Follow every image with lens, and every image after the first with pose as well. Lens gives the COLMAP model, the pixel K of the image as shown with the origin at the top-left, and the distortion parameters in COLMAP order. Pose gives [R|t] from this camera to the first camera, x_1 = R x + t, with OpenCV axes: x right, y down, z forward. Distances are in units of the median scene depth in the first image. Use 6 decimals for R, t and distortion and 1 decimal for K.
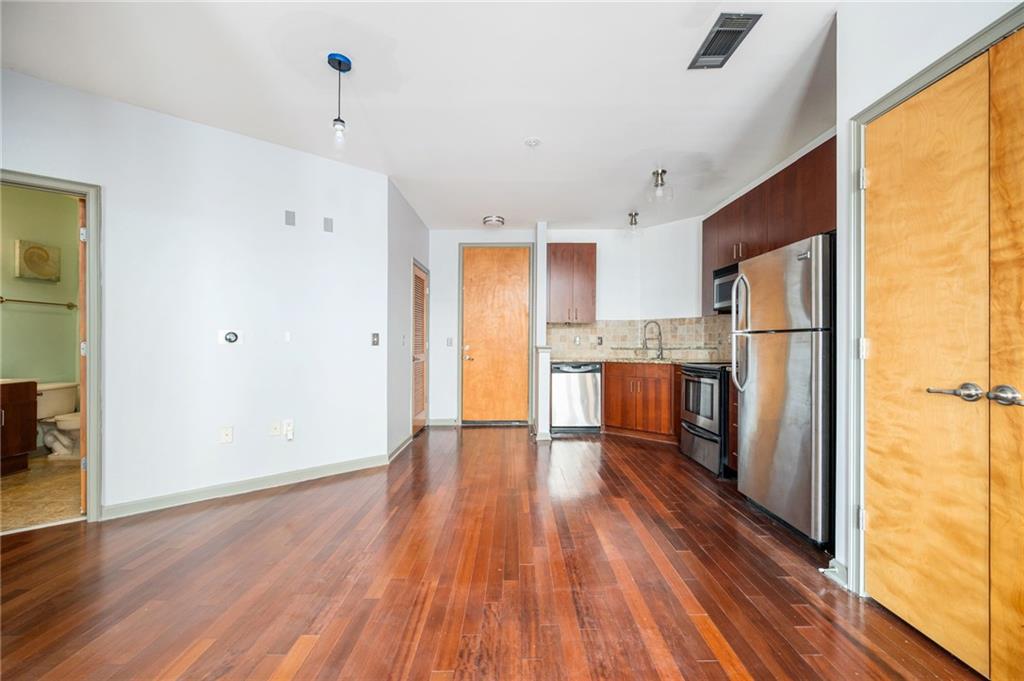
lens RADIAL K [[406.0, 0, 517.7], [0, 406.0, 345.2], [0, 0, 1]] dist [-0.002337, -0.000117]
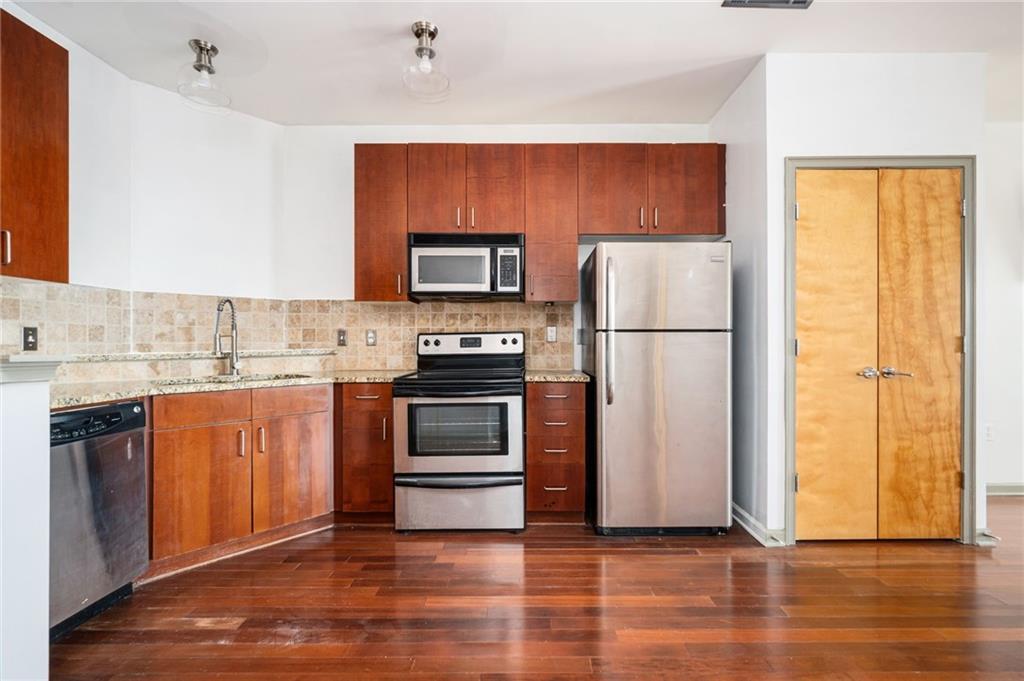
lens RADIAL K [[452.4, 0, 532.6], [0, 452.4, 348.4], [0, 0, 1]] dist [-0.000112, -0.000053]
pose [[0.006741, -0.008715, 0.999939, -0.268954], [0.008425, 0.999927, 0.008658, -0.003596], [-0.999942, 0.008366, 0.006814, 0.875379]]
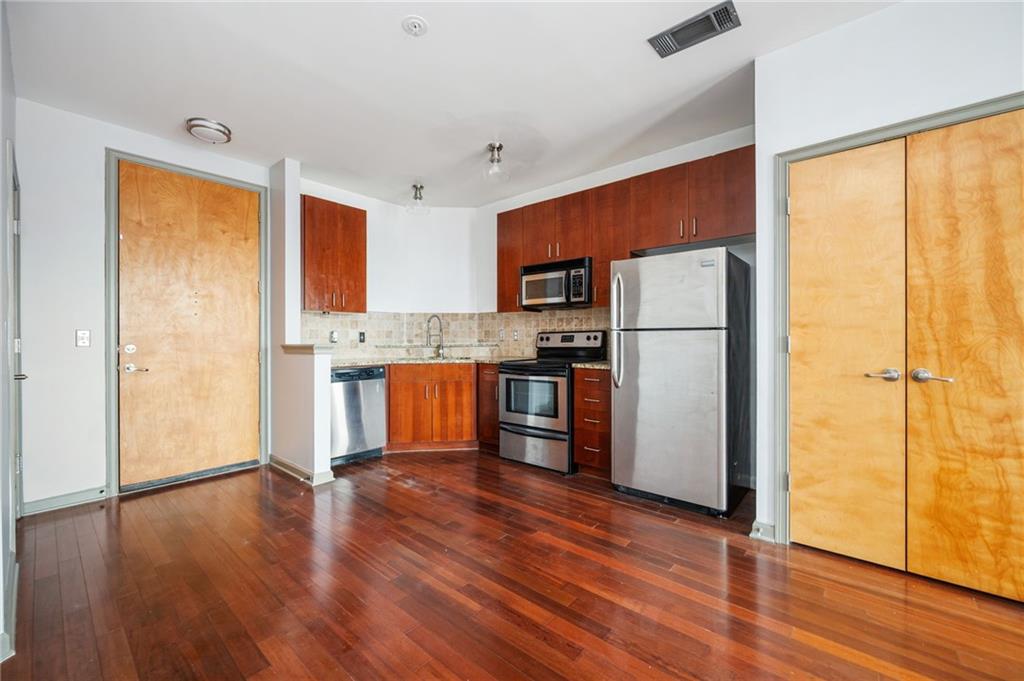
lens RADIAL K [[406.0, 0, 517.7], [0, 406.0, 345.2], [0, 0, 1]] dist [-0.002337, -0.000117]
pose [[0.650308, -0.011346, 0.759586, -0.302053], [0.004797, 0.999930, 0.010829, -0.003623], [-0.759655, -0.003398, 0.650317, 0.398514]]
